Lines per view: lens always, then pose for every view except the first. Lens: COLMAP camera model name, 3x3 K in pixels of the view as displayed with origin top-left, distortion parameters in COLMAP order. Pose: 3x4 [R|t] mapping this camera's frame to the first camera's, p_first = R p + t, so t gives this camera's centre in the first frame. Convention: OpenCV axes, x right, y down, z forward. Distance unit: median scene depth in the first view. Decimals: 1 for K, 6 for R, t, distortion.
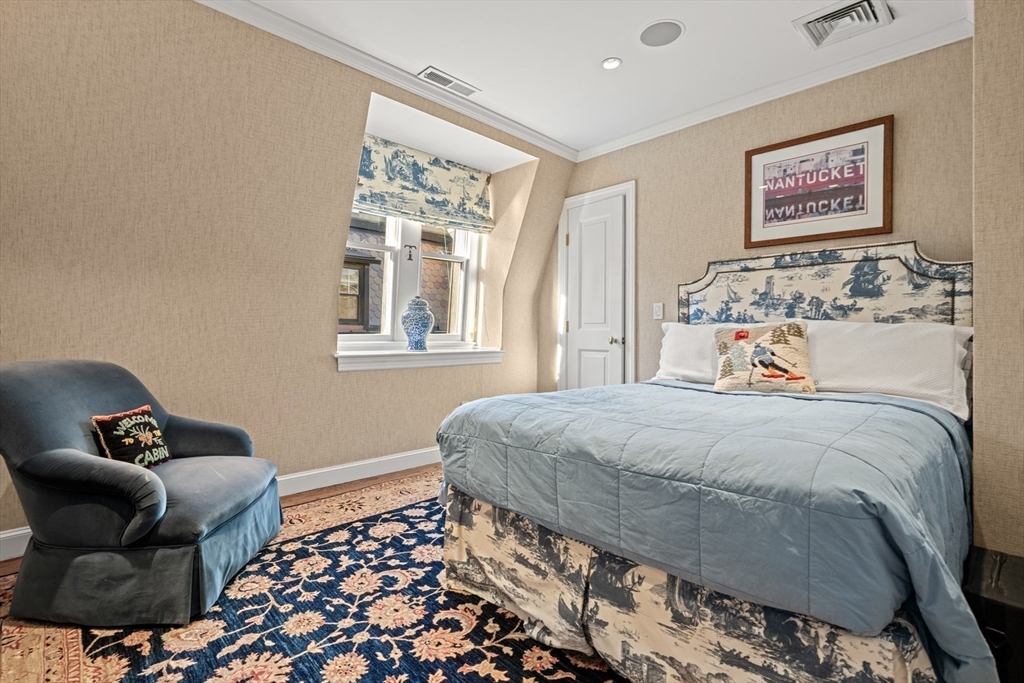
lens RADIAL K [[471.5, 0, 511.5], [0, 471.5, 334.9], [0, 0, 1]] dist [-0.002140, -0.000350]
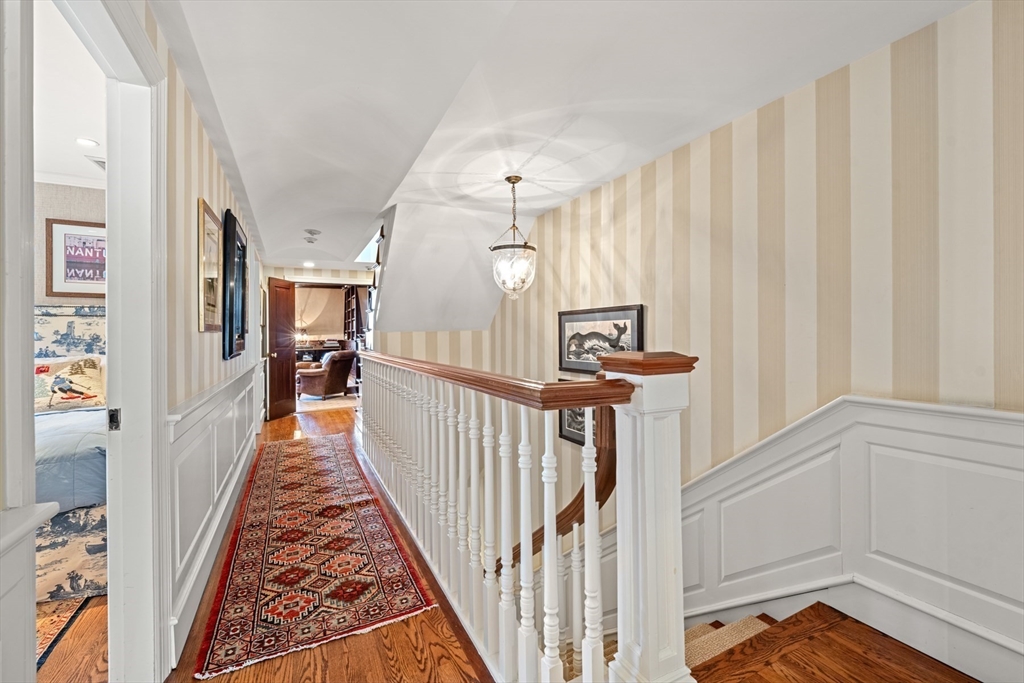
lens RADIAL K [[438.9, 0, 511.2], [0, 438.9, 334.0], [0, 0, 1]] dist [0.000049, 0.000110]
pose [[0.308139, -0.004802, 0.951329, -0.254941], [0.012731, 0.999919, 0.000923, -0.076618], [-0.951256, 0.011827, 0.308175, -0.580126]]
